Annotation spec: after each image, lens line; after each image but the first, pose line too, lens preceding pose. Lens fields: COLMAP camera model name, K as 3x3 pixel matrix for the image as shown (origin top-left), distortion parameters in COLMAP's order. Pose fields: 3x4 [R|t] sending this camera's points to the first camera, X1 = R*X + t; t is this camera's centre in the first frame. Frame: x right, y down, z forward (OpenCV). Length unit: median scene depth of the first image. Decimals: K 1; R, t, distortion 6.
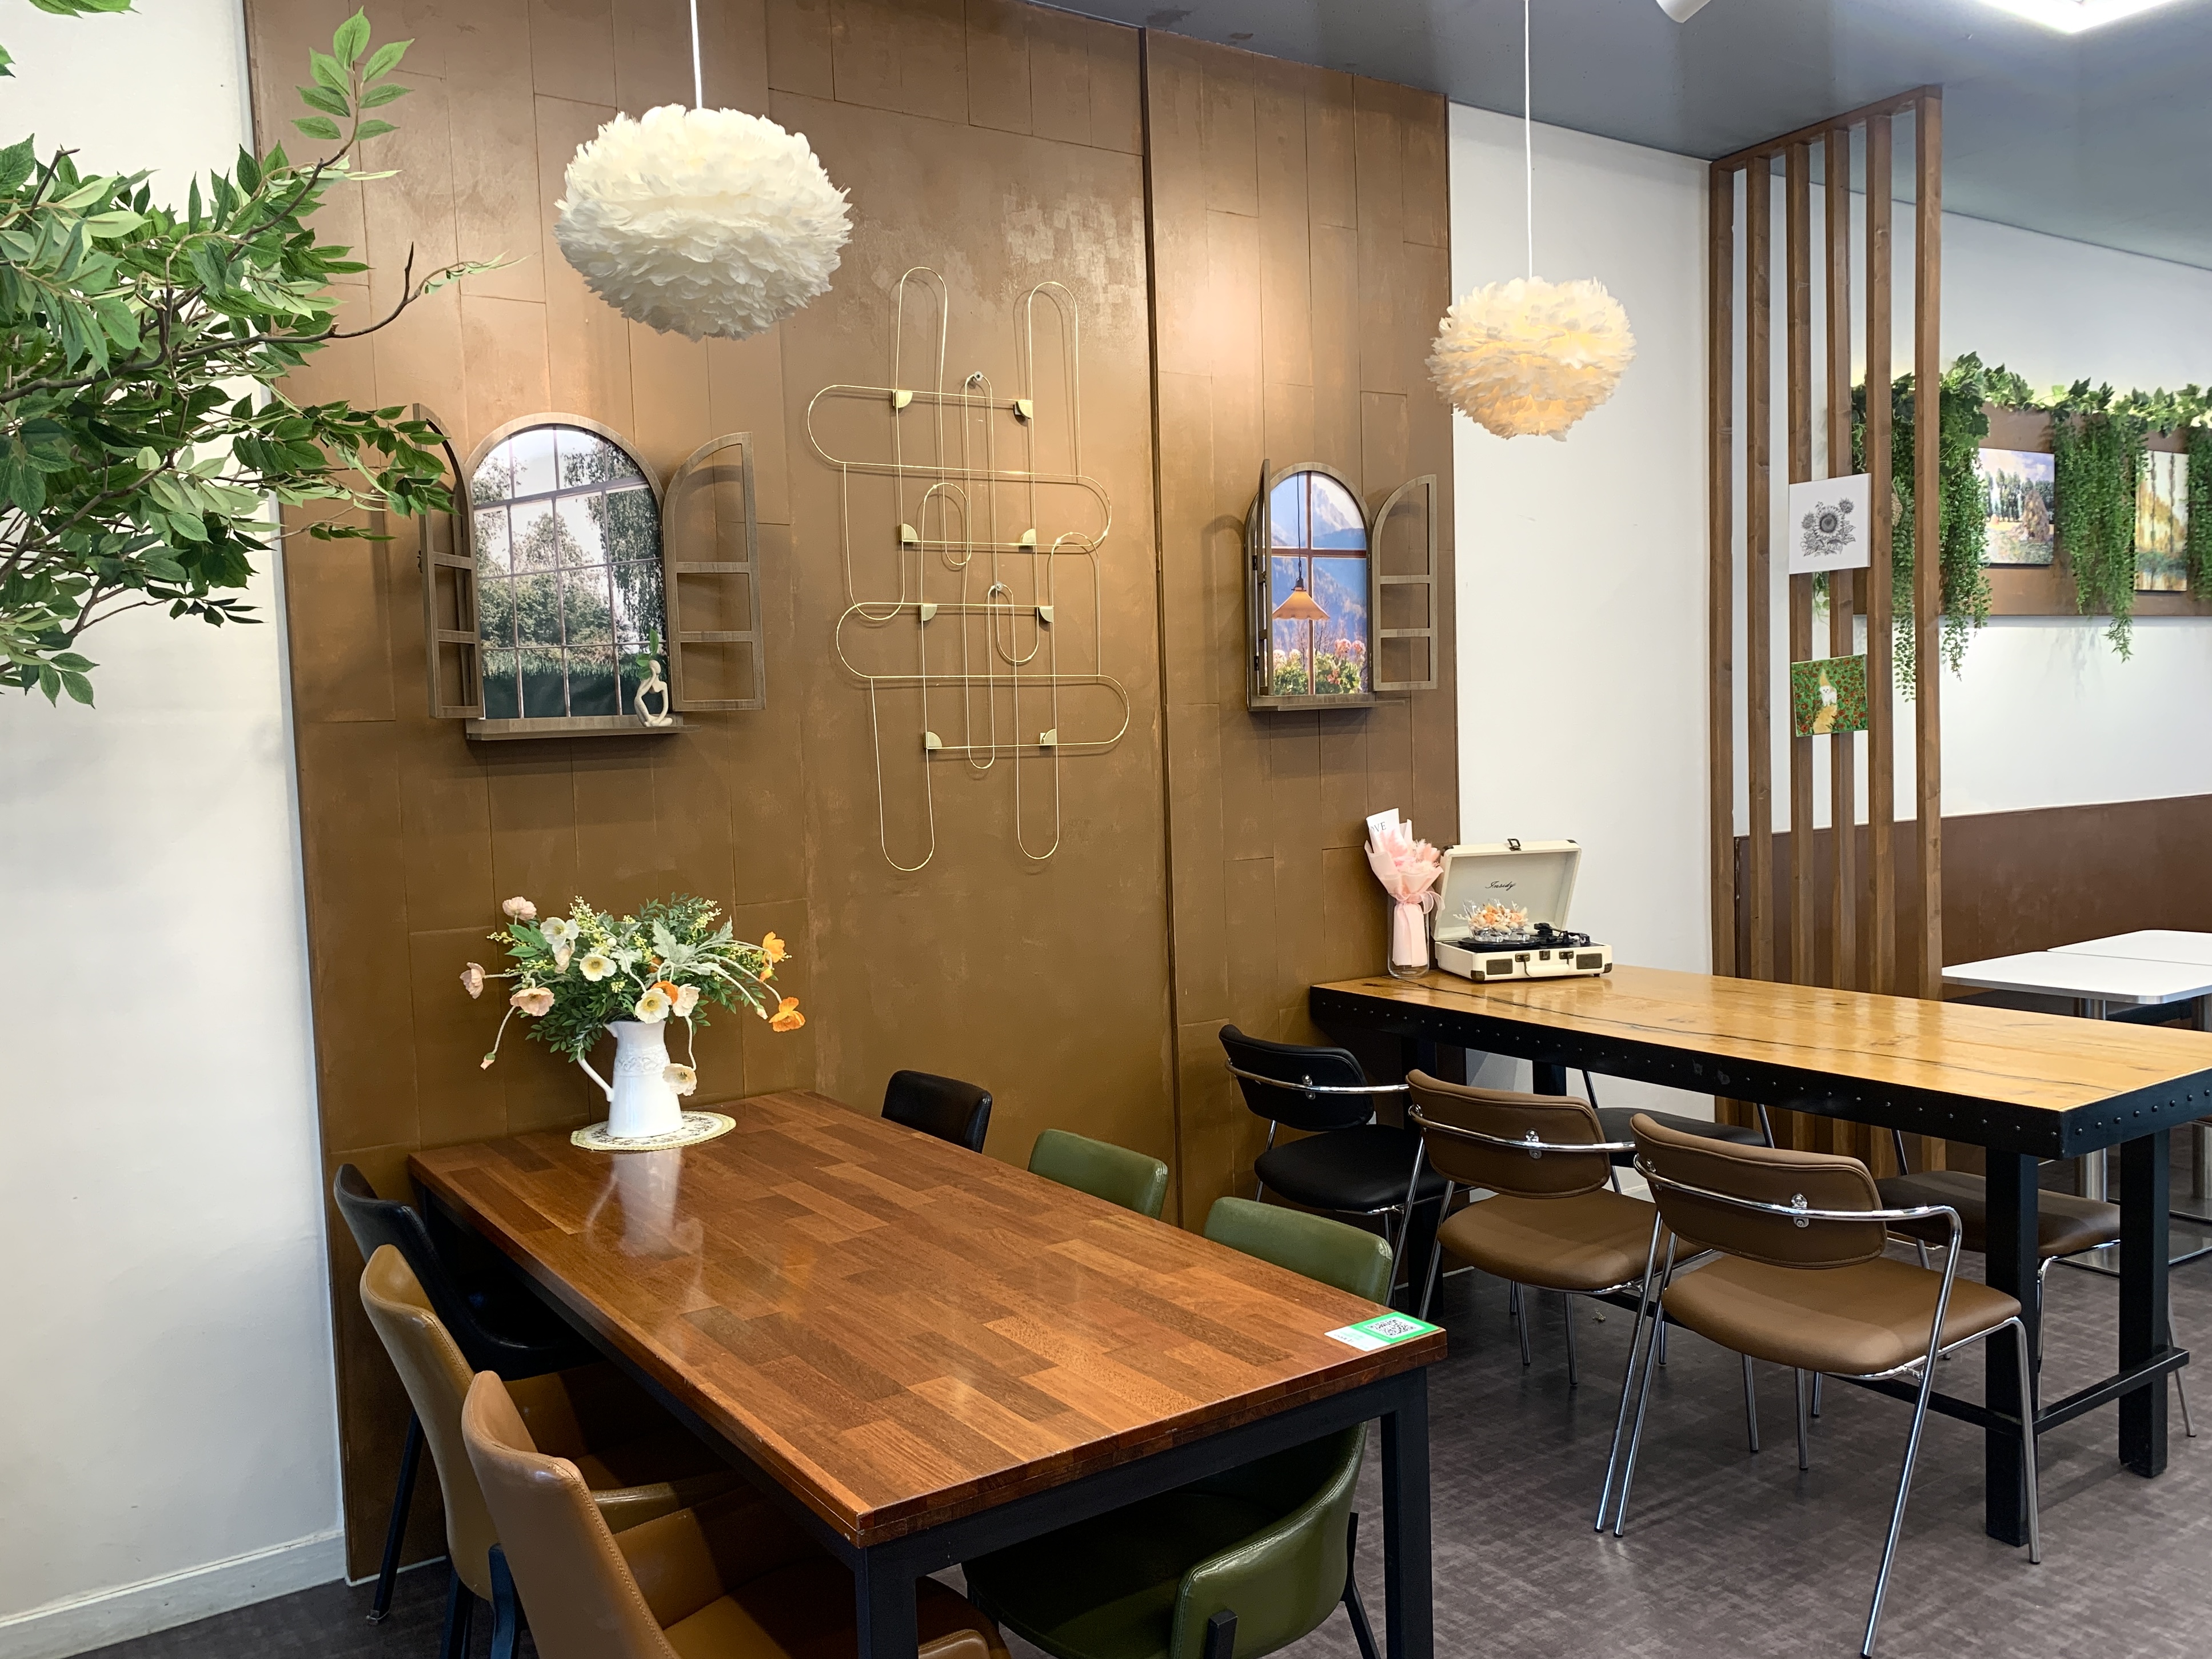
lens RADIAL K [[1727.4, 0, 1106.3], [0, 1727.4, 845.4], [0, 0, 1]] dist [0.032895, 0.000700]
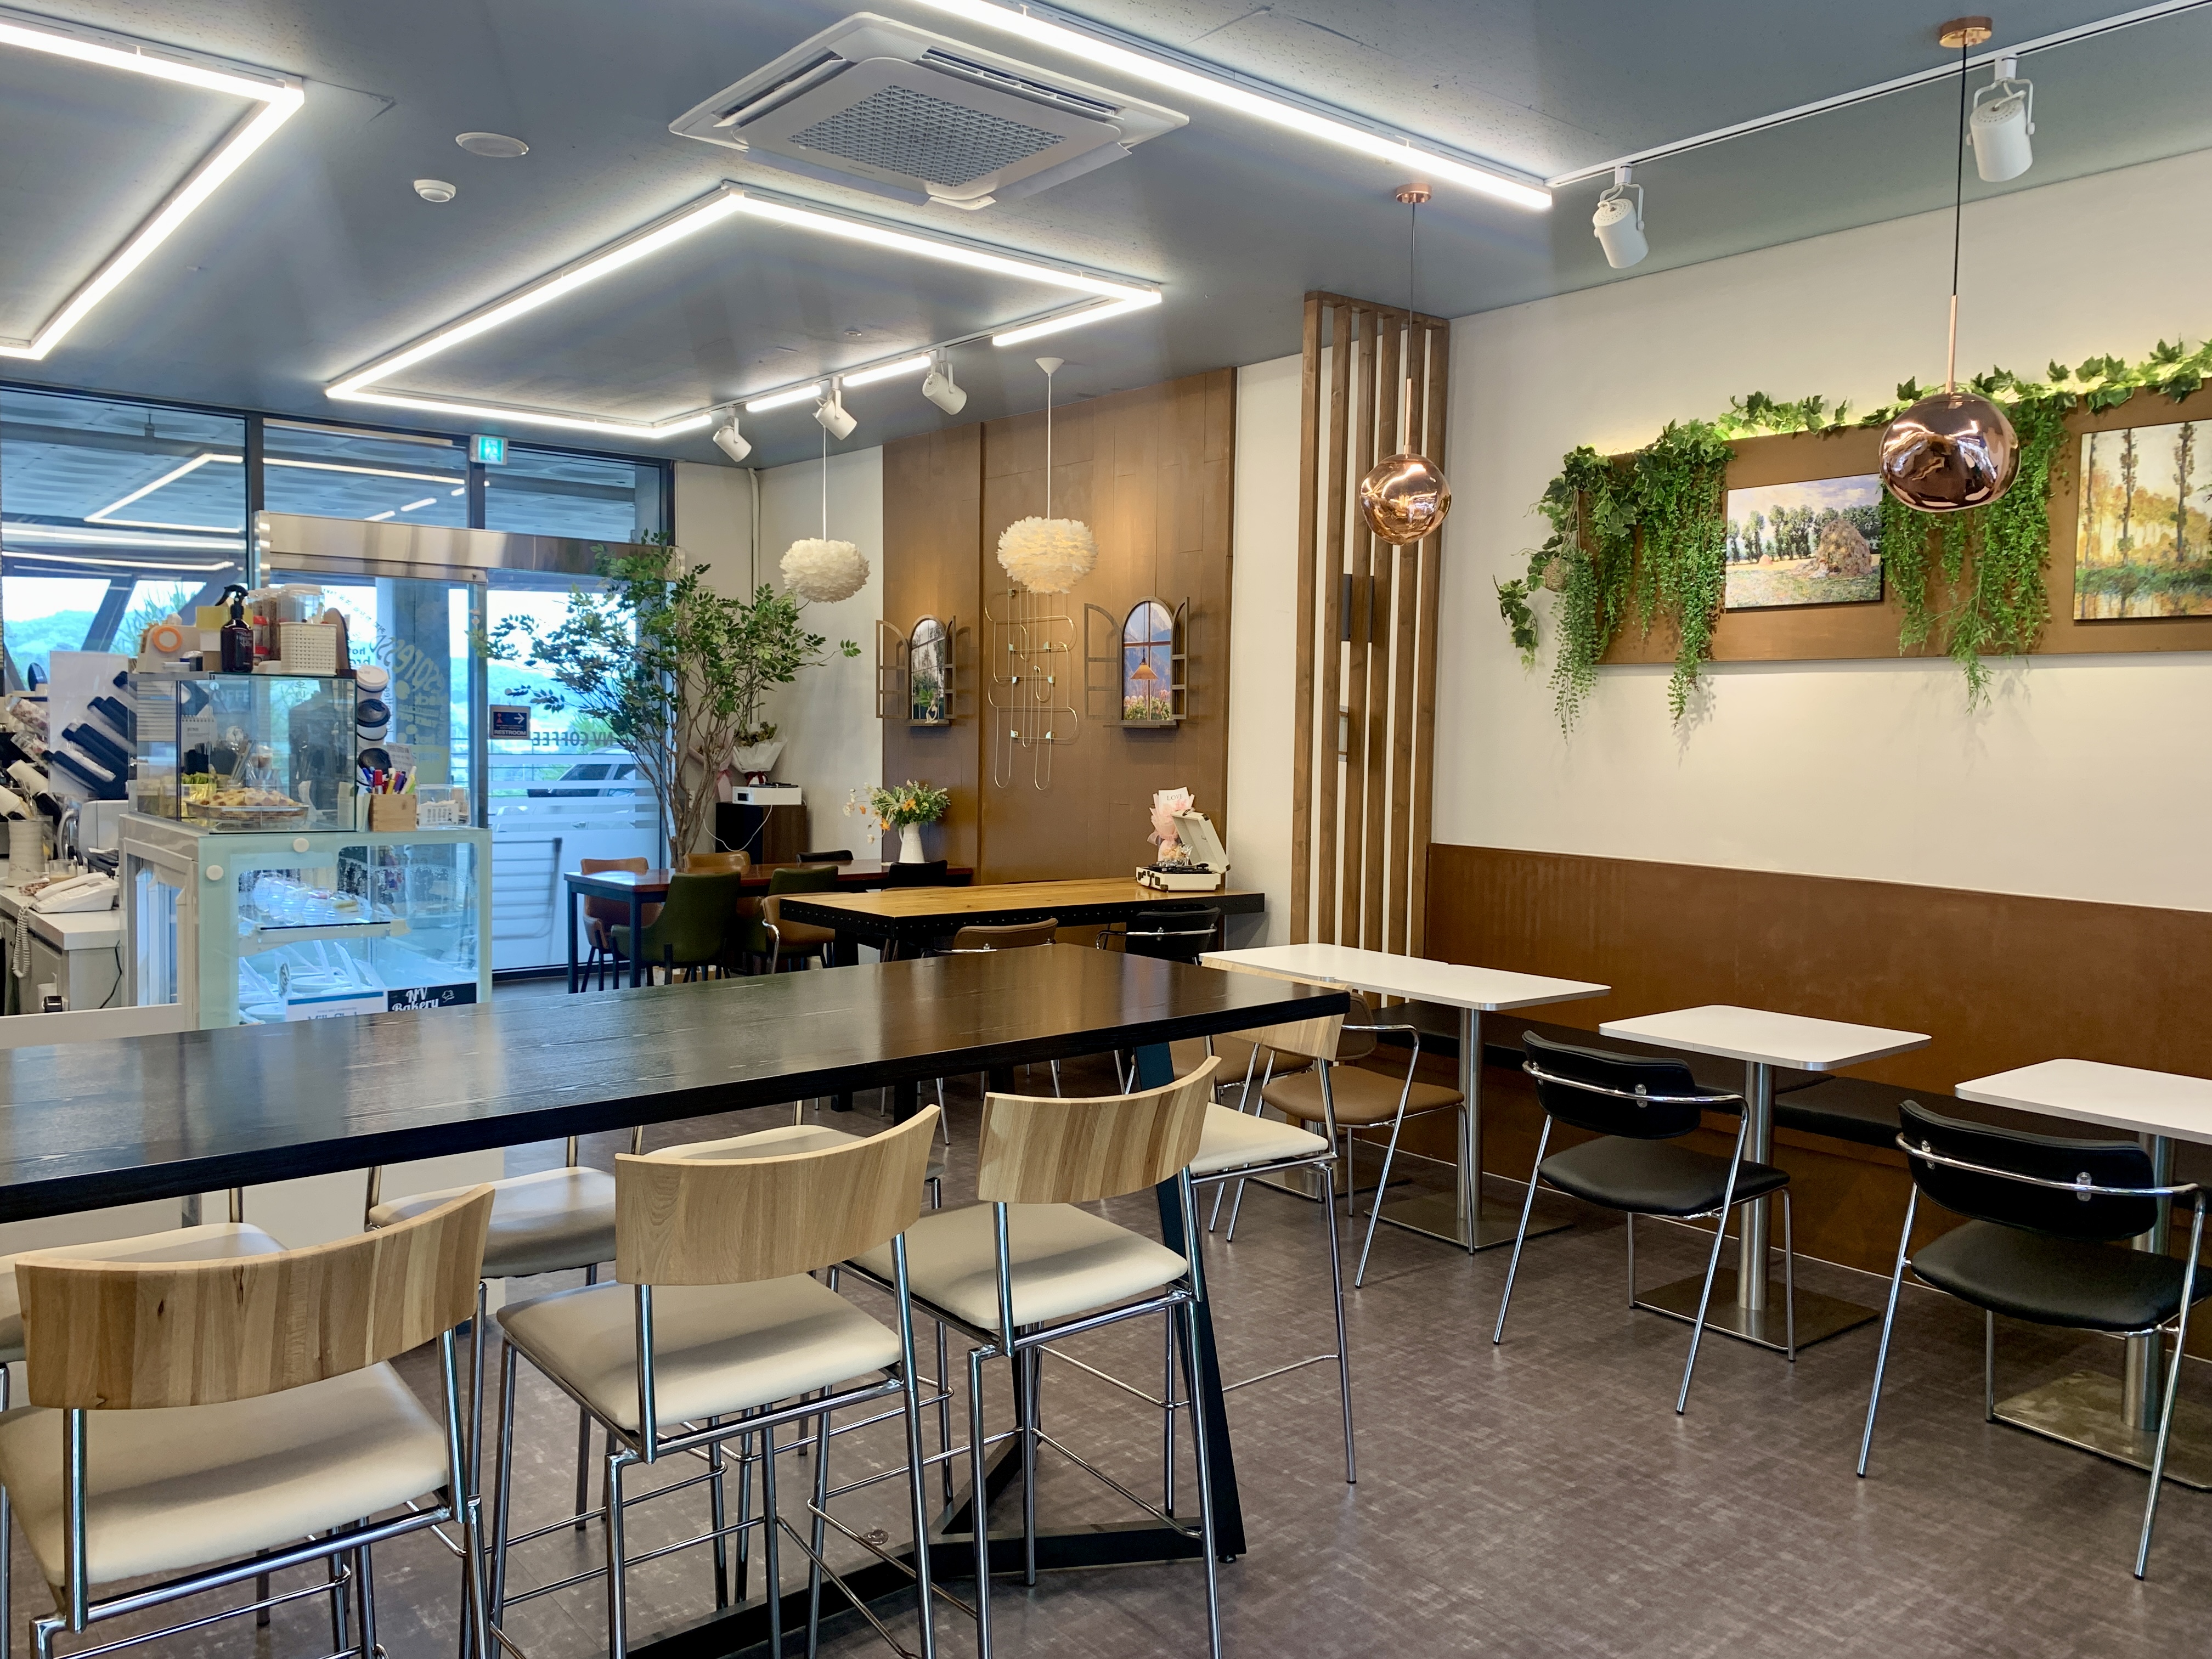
lens RADIAL K [[1727.2, 0, 1106.3], [0, 1727.2, 818.7], [0, 0, 1]] dist [0.032895, 0.000700]
pose [[0.089303, 0.096002, -0.991367, 1.957660], [-0.078531, 0.992924, 0.089079, -0.143135], [0.992904, 0.069898, 0.096210, 0.780628]]
